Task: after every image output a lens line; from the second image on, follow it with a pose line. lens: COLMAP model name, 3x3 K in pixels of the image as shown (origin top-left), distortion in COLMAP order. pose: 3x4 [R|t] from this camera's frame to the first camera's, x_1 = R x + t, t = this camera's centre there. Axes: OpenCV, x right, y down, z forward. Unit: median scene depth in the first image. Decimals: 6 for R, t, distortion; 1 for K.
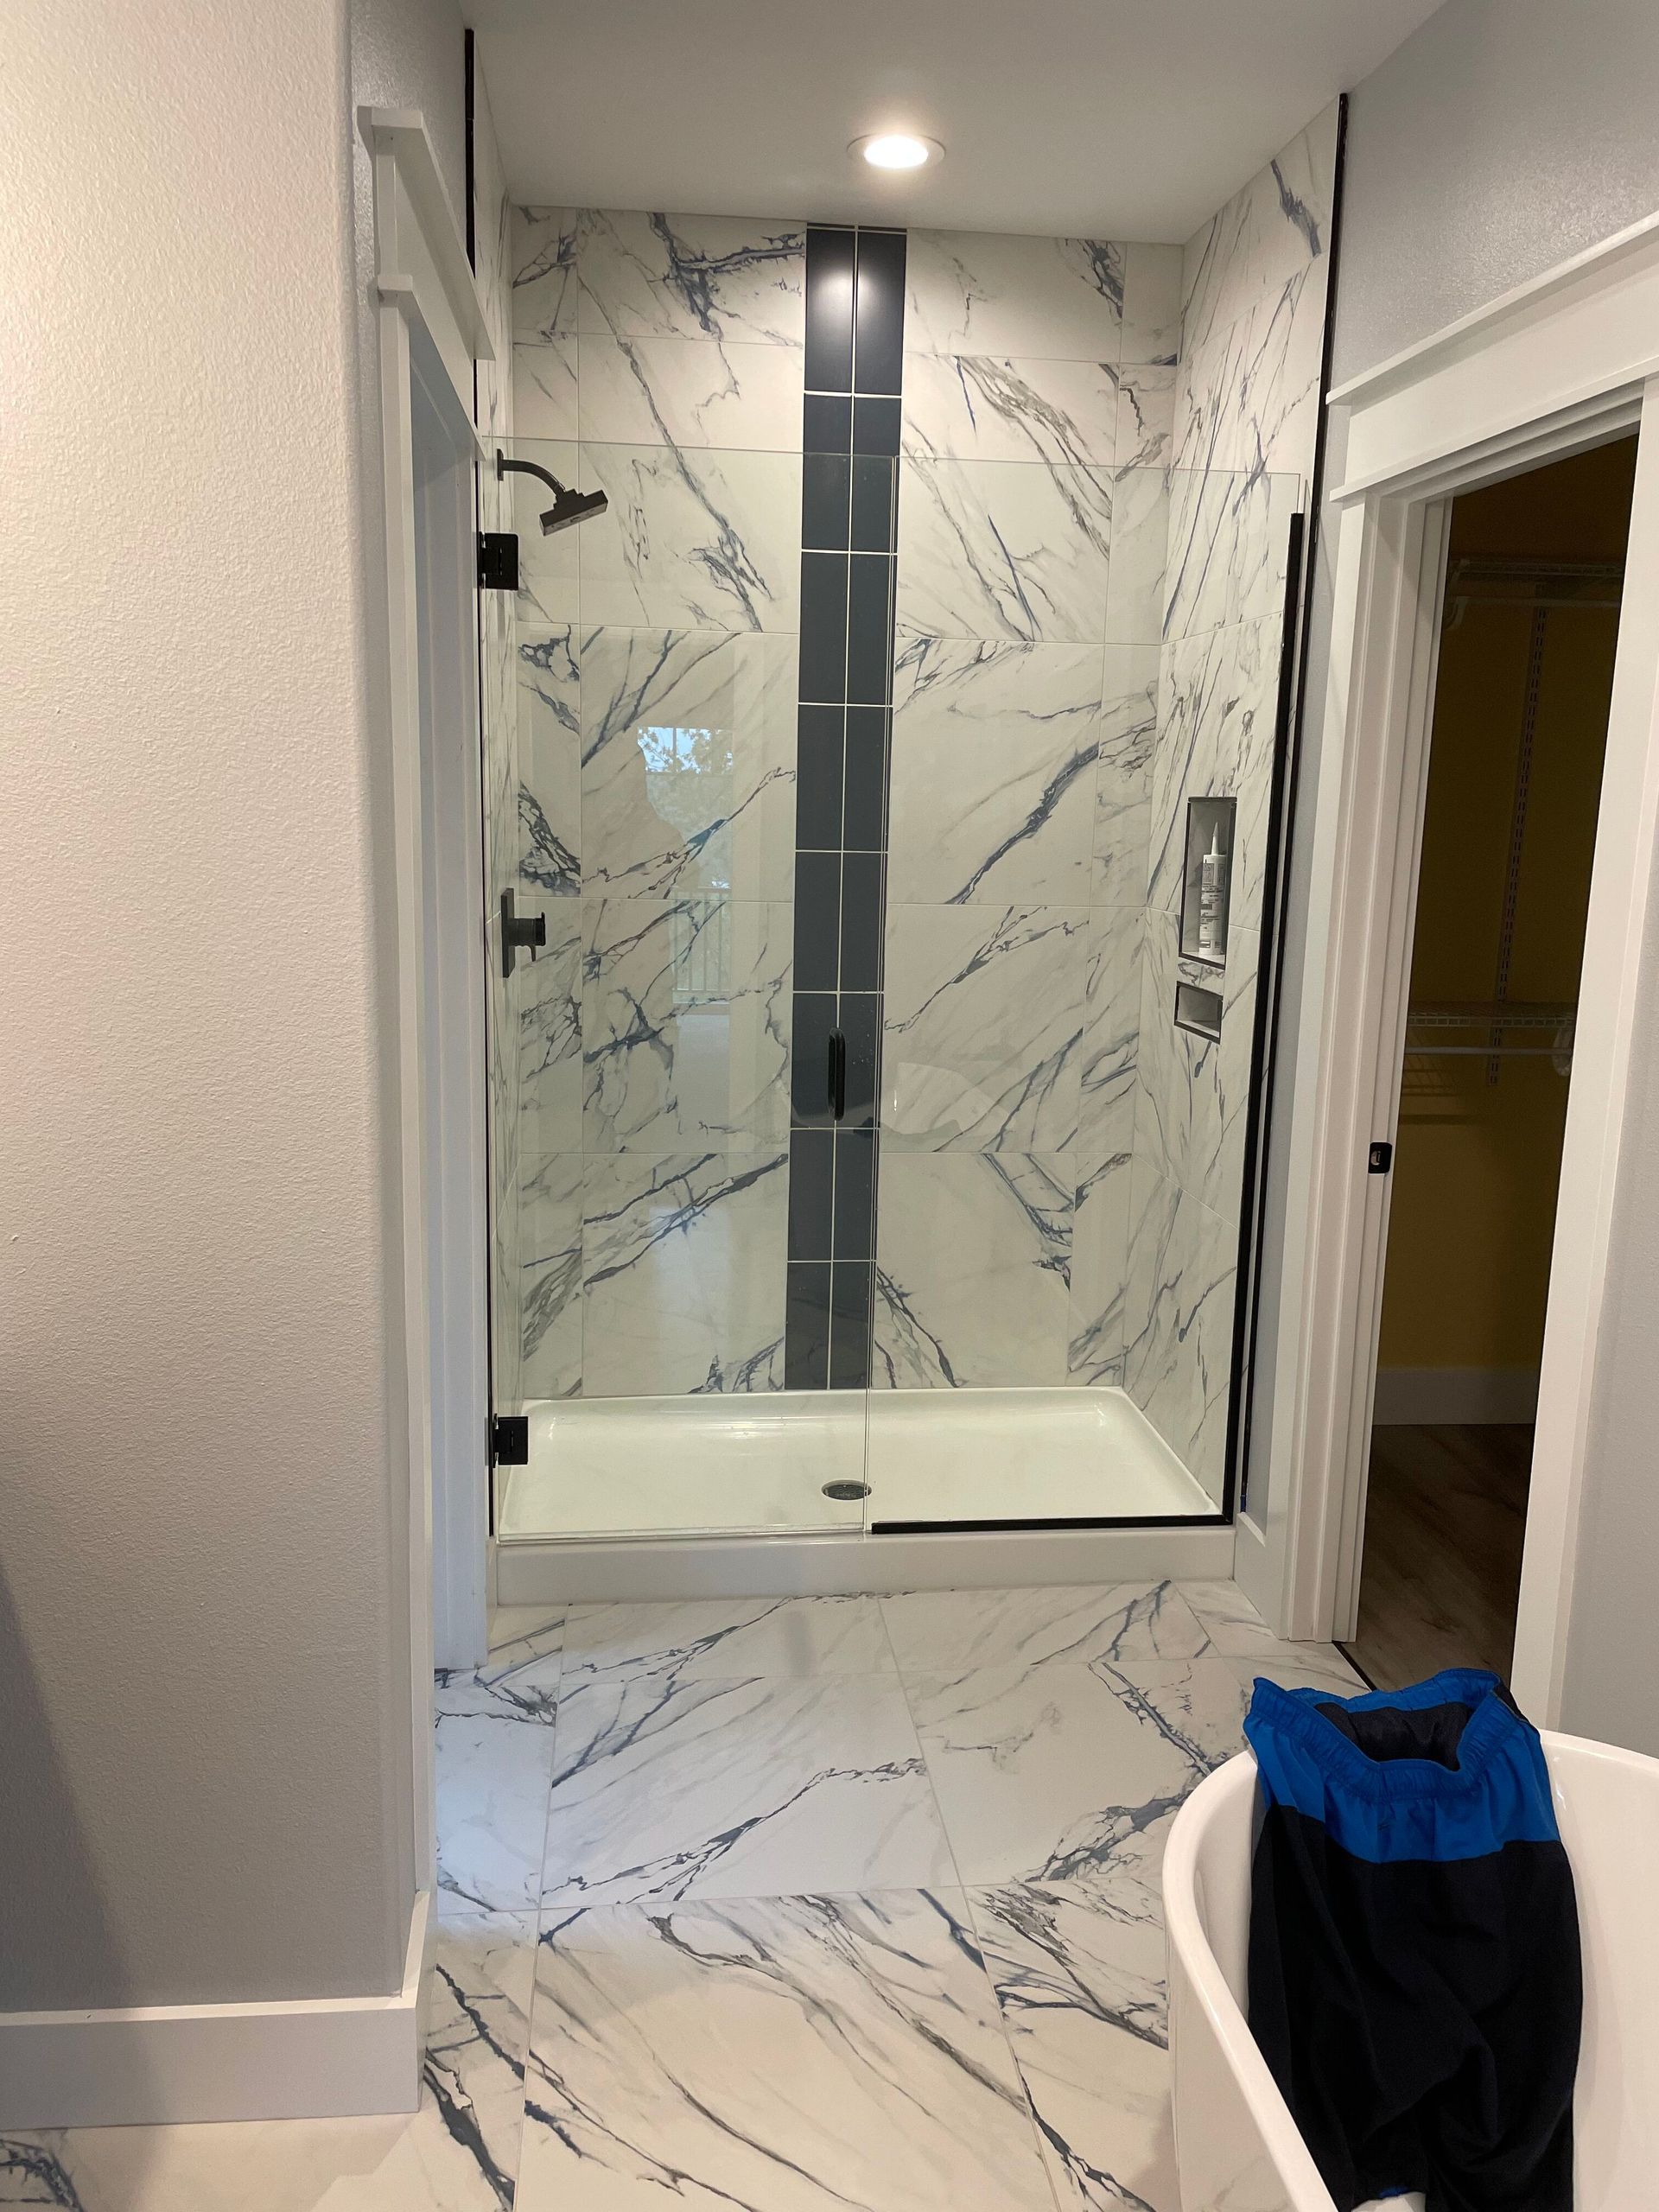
lens RADIAL K [[1755.8, 0, 830.0], [0, 1755.8, 1107.2], [0, 0, 1]] dist [0.060692, -0.050794]
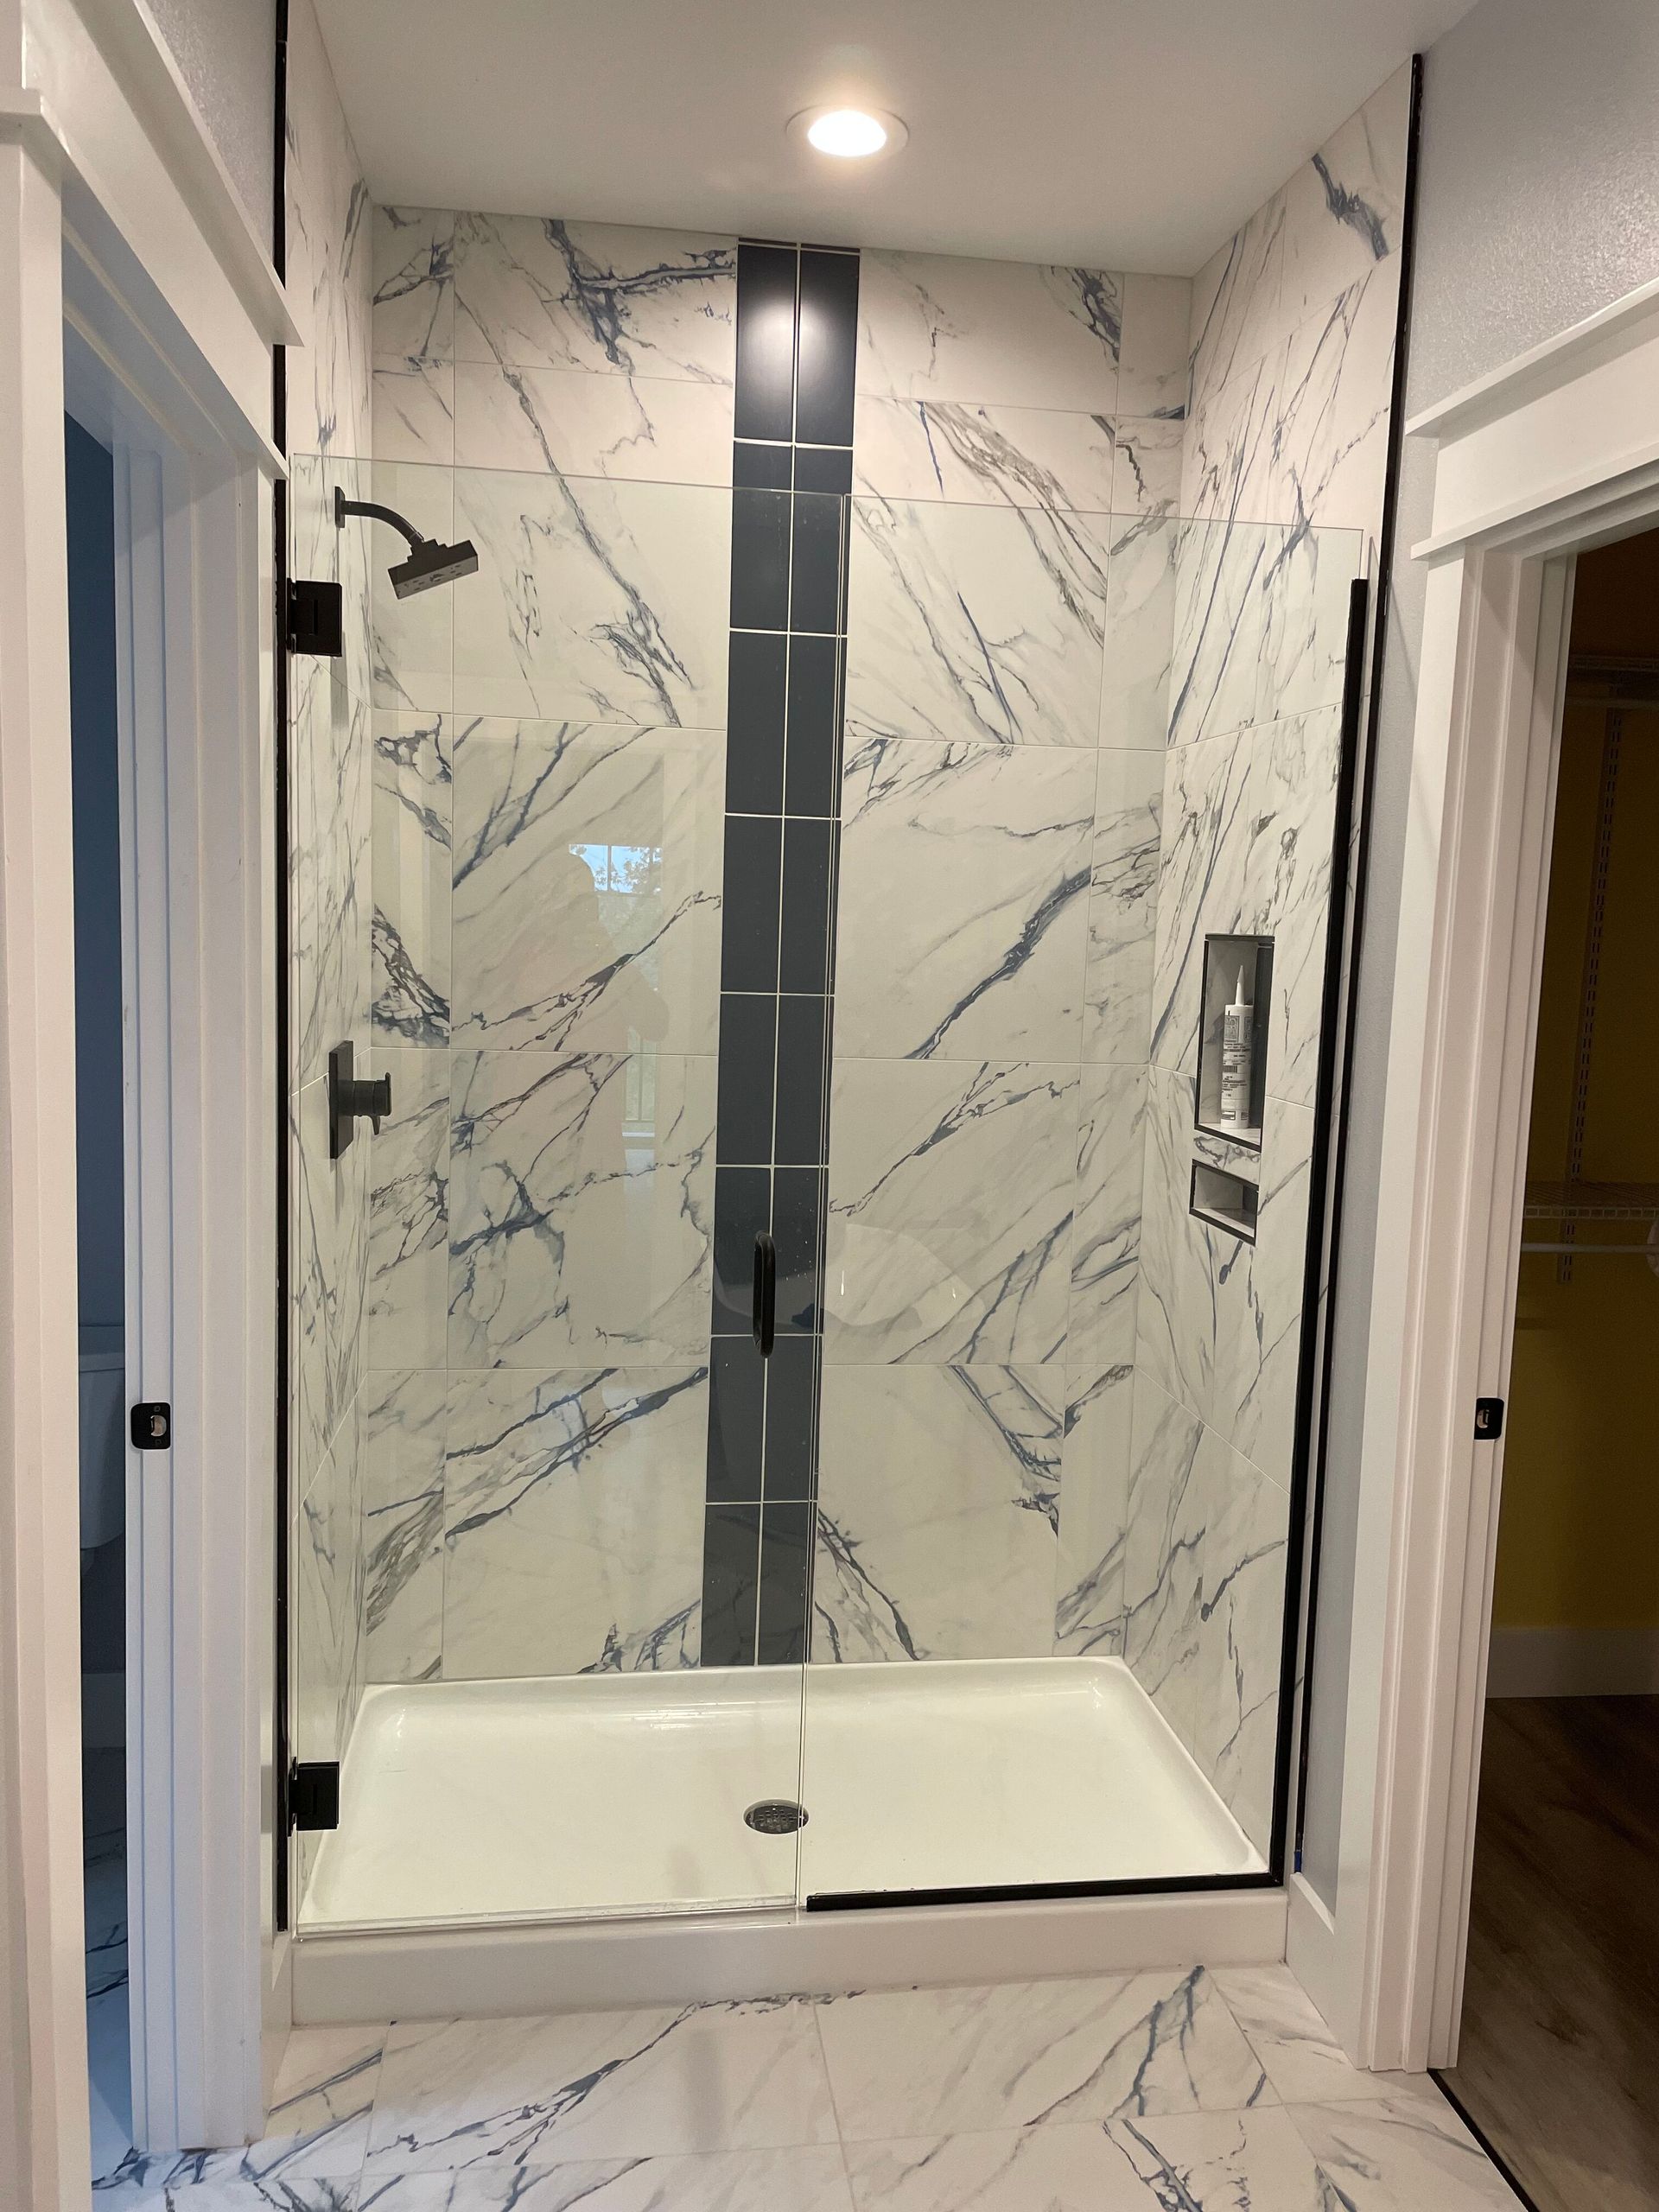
lens RADIAL K [[1755.8, 0, 831.5], [0, 1755.8, 1094.2], [0, 0, 1]] dist [0.060692, -0.050794]
pose [[0.999539, 0.007395, 0.029462, 0.008615], [-0.005244, 0.997359, -0.072442, -0.043330], [-0.029920, 0.072254, 0.996937, 0.206760]]
